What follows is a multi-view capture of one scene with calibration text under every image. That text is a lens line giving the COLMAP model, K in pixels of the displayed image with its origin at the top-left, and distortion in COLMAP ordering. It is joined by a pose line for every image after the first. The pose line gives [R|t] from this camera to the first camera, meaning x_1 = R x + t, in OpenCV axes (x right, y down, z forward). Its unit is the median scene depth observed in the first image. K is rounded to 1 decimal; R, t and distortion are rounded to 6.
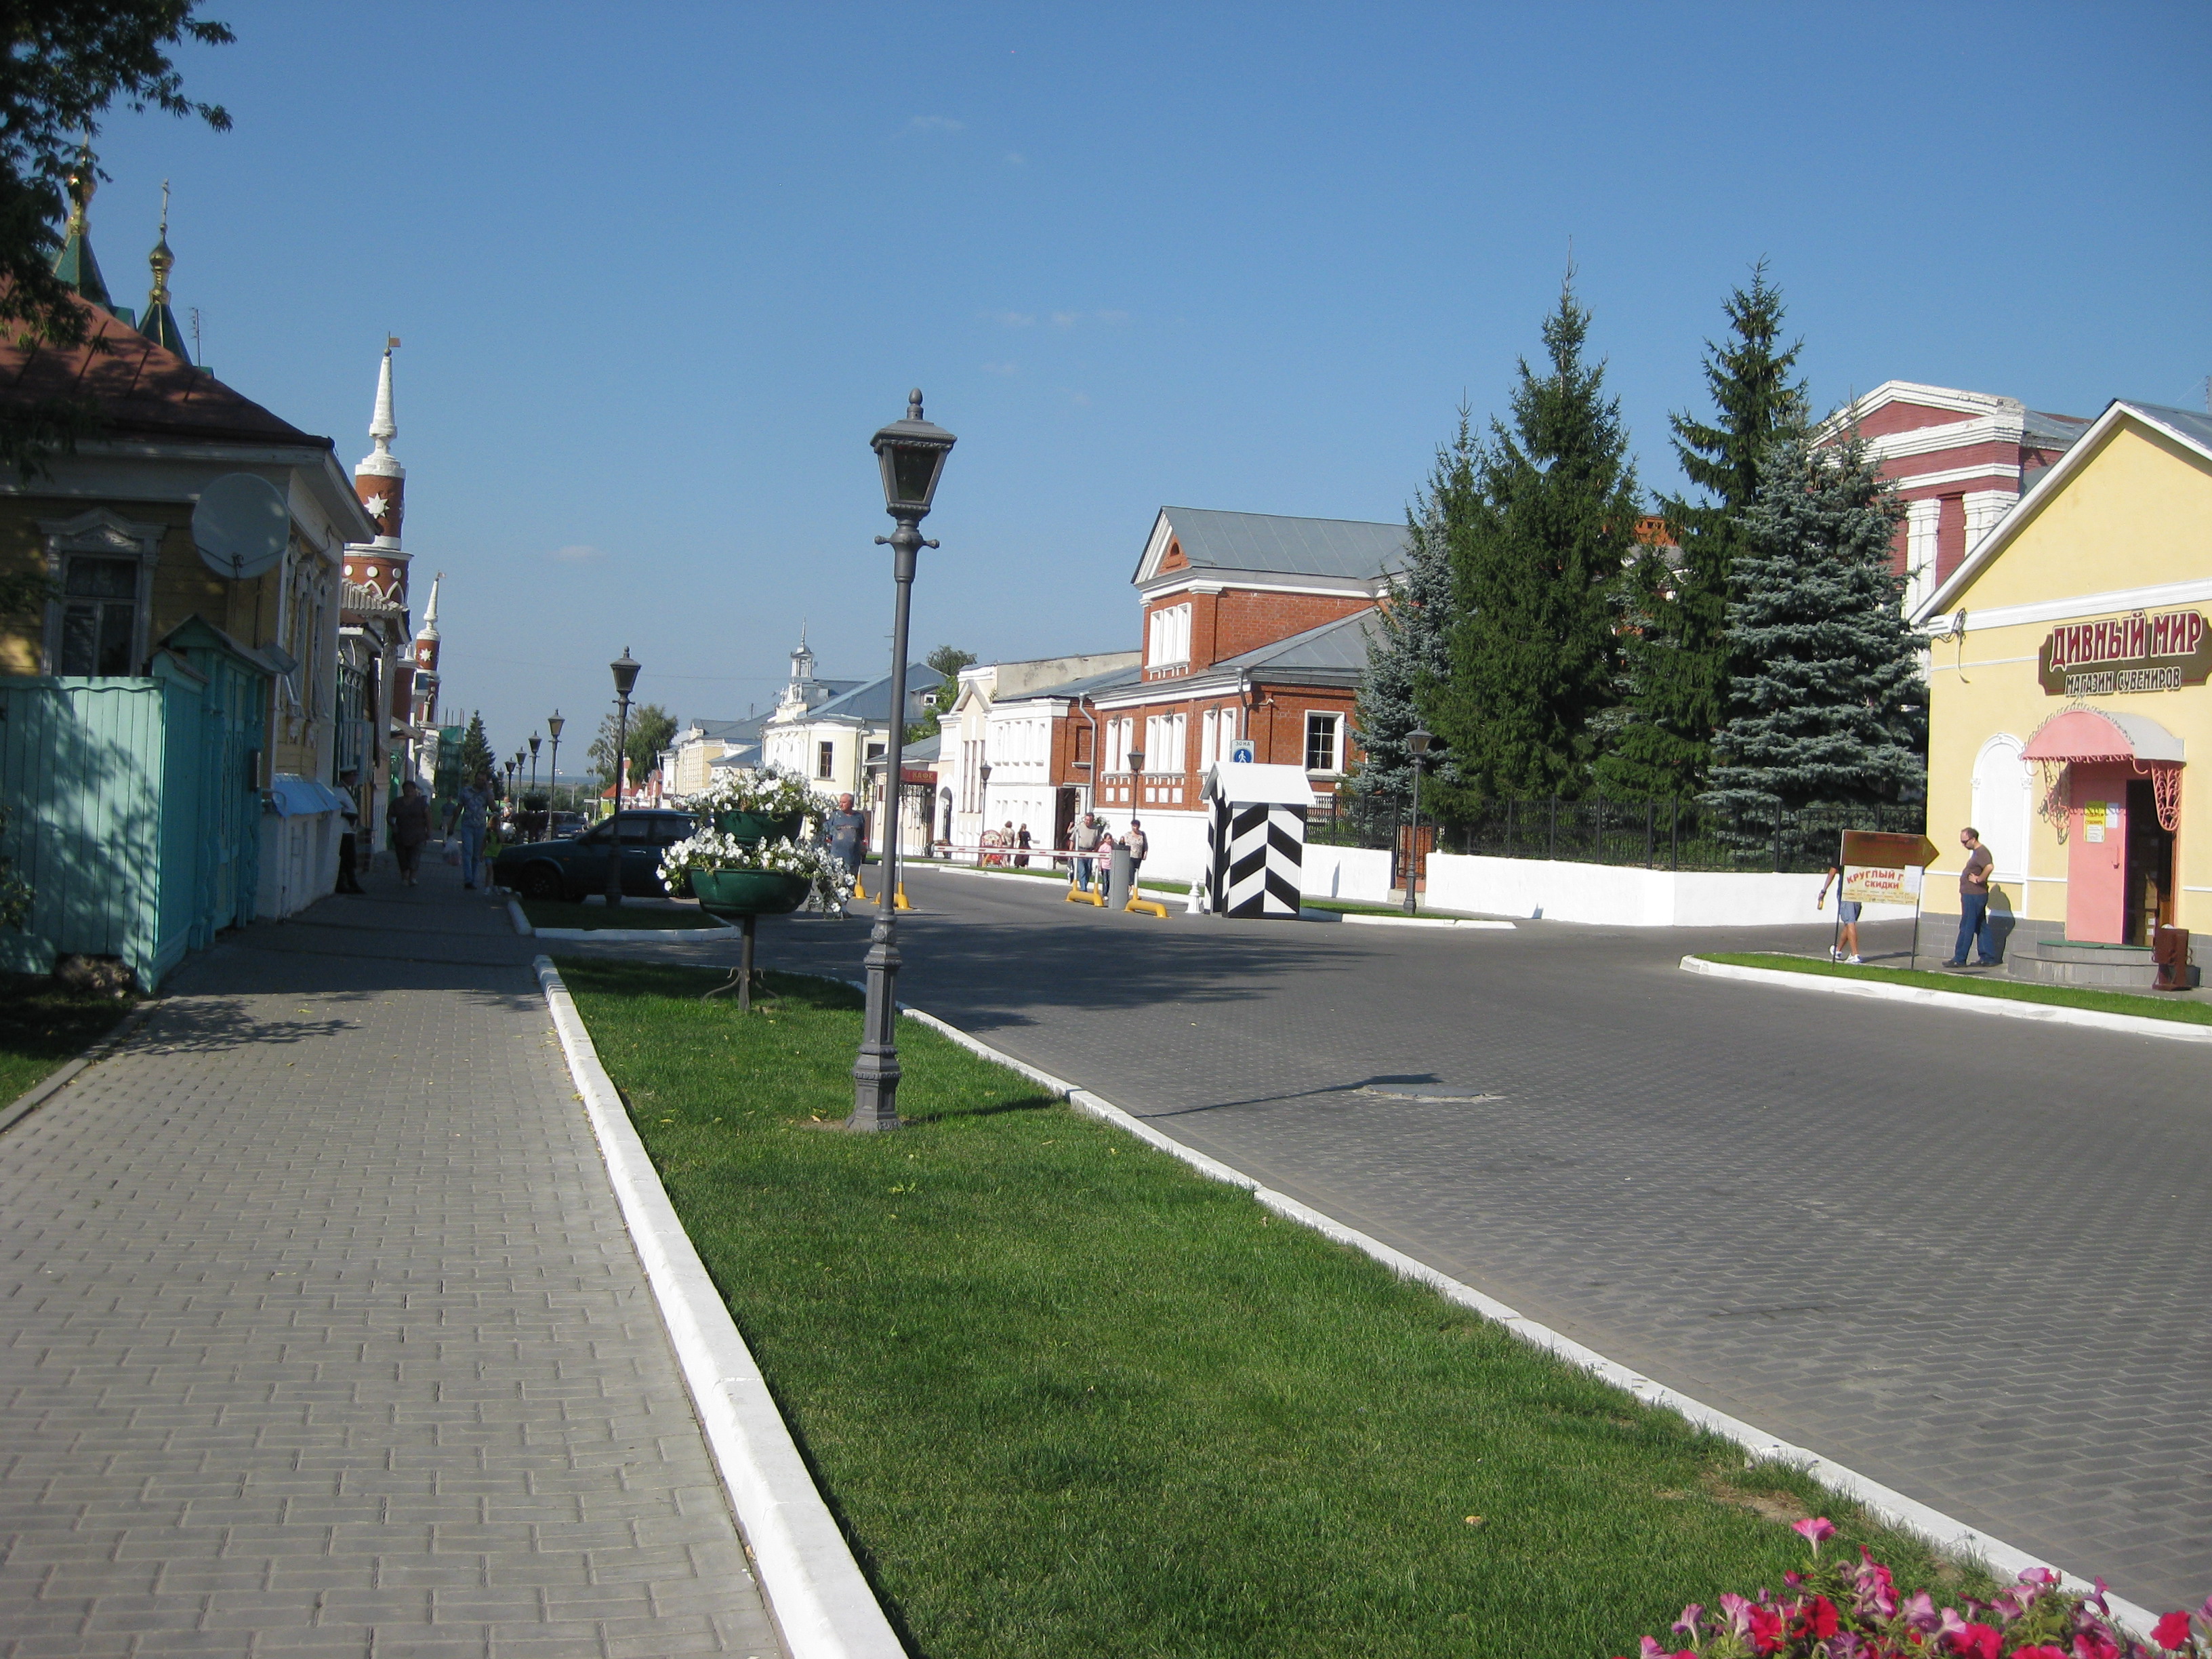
lens RADIAL K [[2343.2, 0, 1115.9], [0, 2343.2, 821.7], [0, 0, 1]] dist [-0.098098, 0.000000]
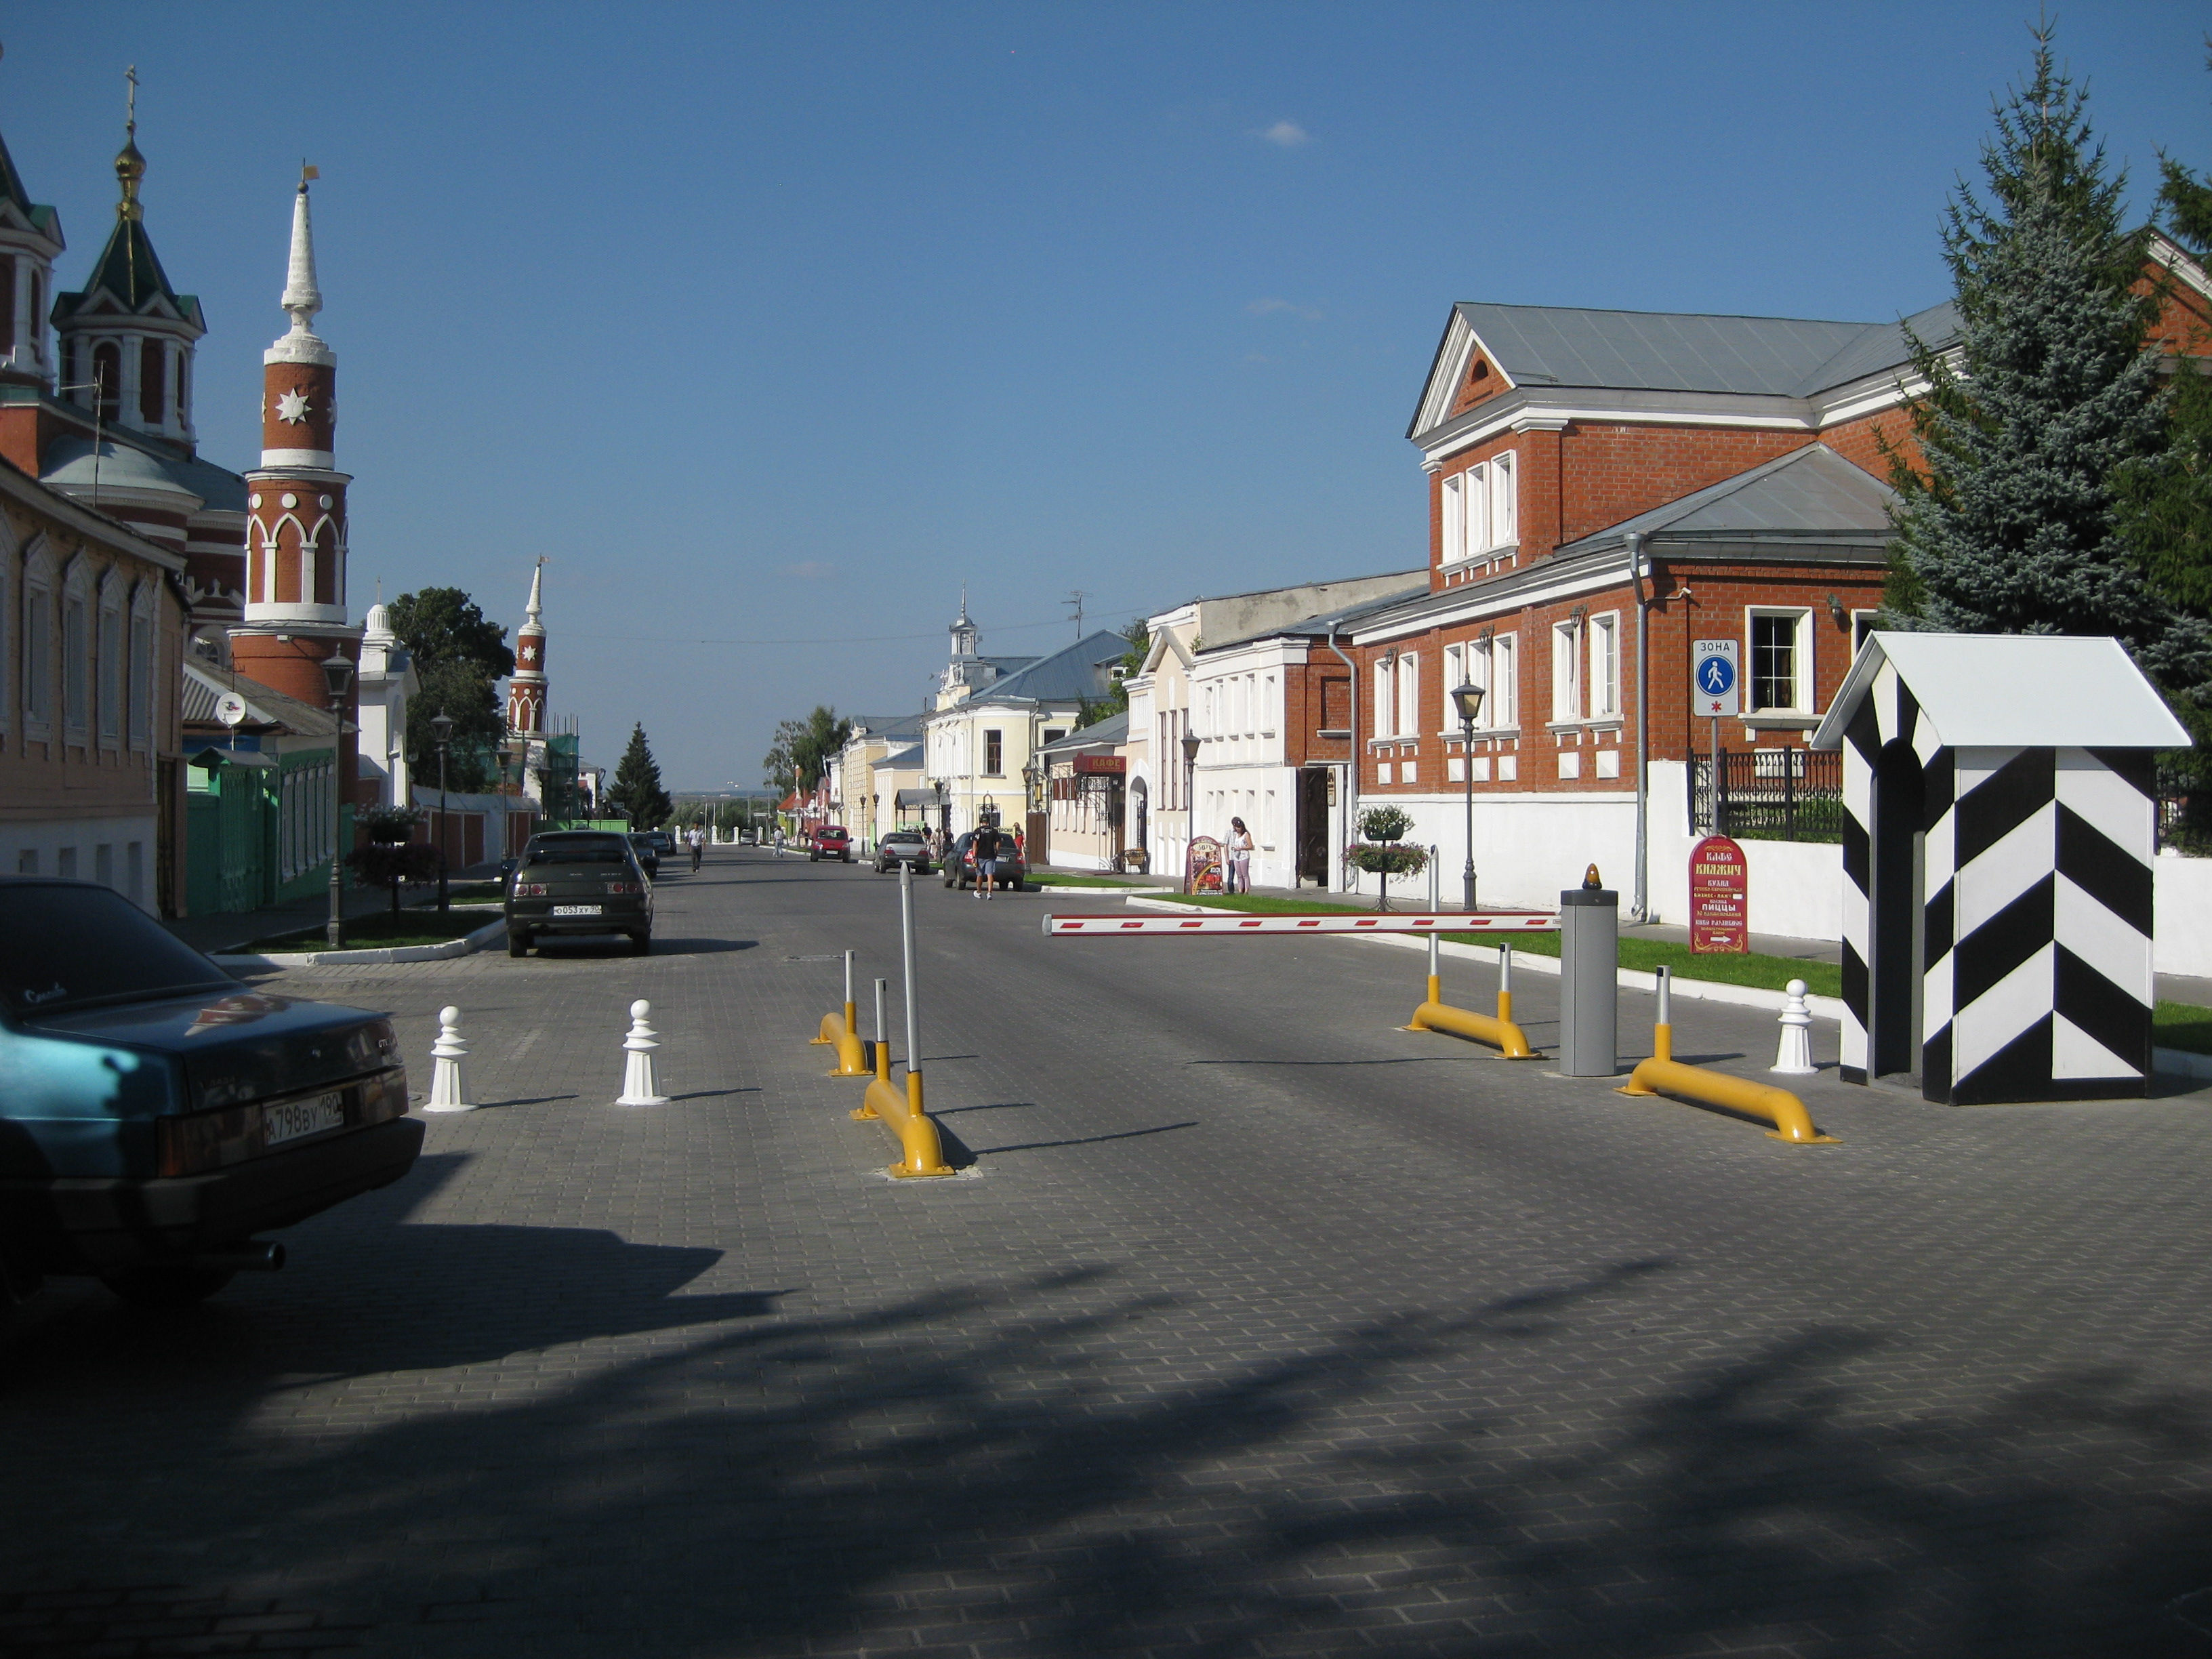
lens RADIAL K [[2343.2, 0, 1103.5], [0, 2343.2, 816.9], [0, 0, 1]] dist [-0.098098, 0.000000]
pose [[0.994625, -0.044235, -0.093621, -0.019385], [0.044272, 0.999018, -0.001681, -0.001852], [0.093604, -0.002473, 0.995606, 0.342901]]
